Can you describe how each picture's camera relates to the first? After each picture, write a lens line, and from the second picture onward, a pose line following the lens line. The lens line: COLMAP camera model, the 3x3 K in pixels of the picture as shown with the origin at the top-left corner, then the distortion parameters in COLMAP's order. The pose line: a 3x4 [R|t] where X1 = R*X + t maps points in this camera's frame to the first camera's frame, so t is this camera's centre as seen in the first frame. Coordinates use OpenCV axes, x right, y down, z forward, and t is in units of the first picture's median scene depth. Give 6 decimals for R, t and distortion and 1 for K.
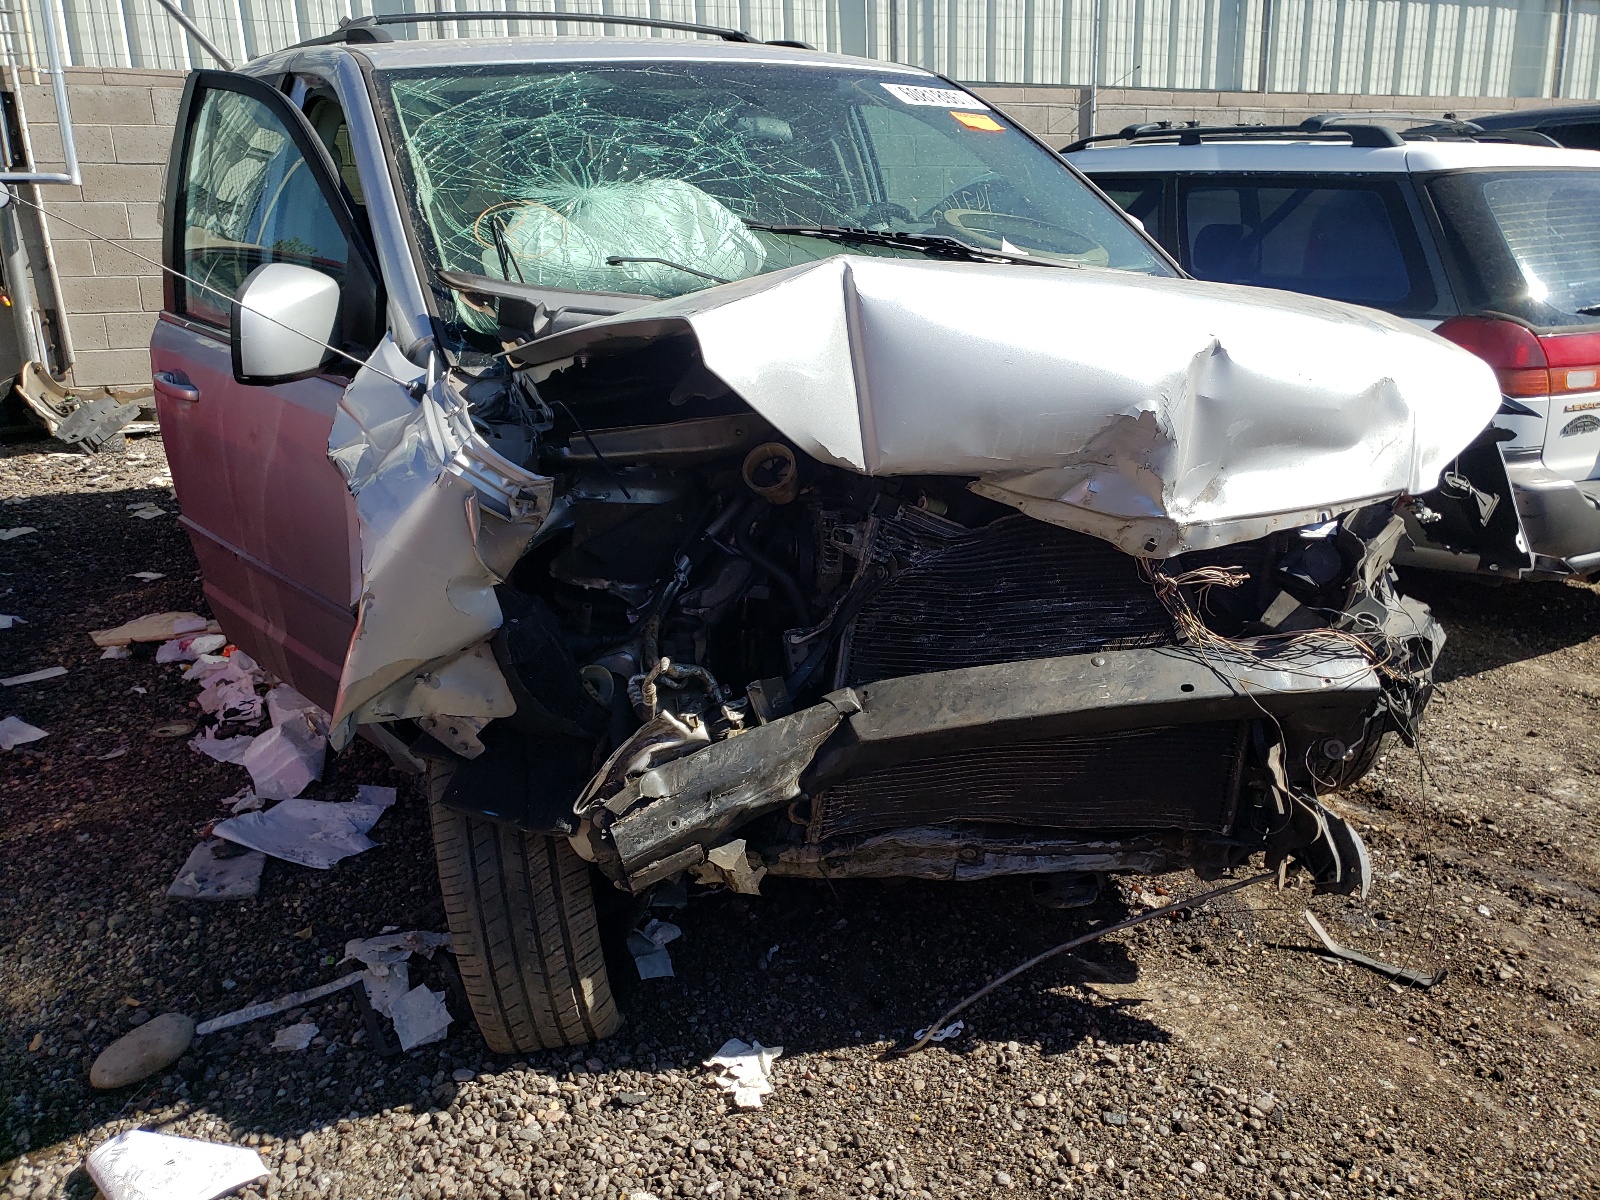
lens RADIAL K [[1200.6, 0, 799.6], [0, 1200.6, 585.6], [0, 0, 1]] dist [0.028780, -0.011278]
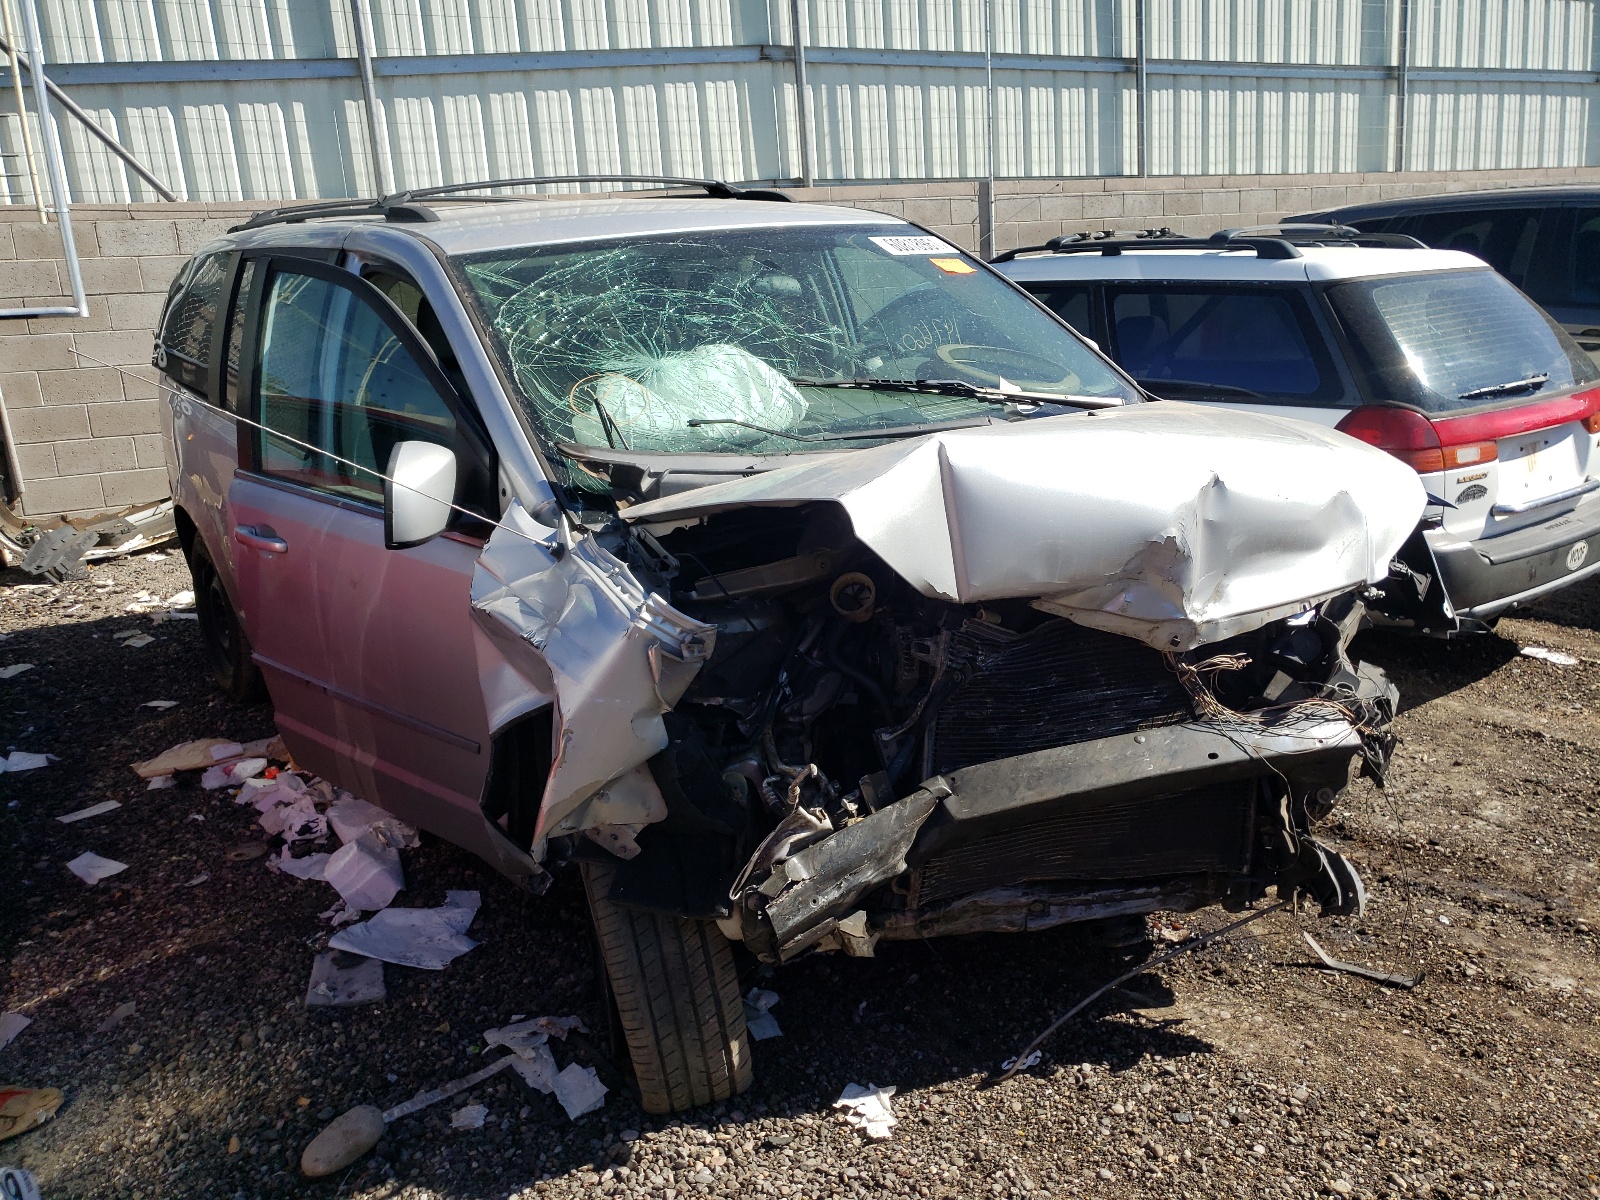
lens RADIAL K [[1200.6, 0, 796.1], [0, 1200.6, 601.2], [0, 0, 1]] dist [0.028780, -0.011278]
pose [[0.994999, -0.062730, 0.077734, -0.168502], [0.065869, 0.997085, -0.038501, -0.047652], [-0.075092, 0.043429, 0.996230, -0.178378]]
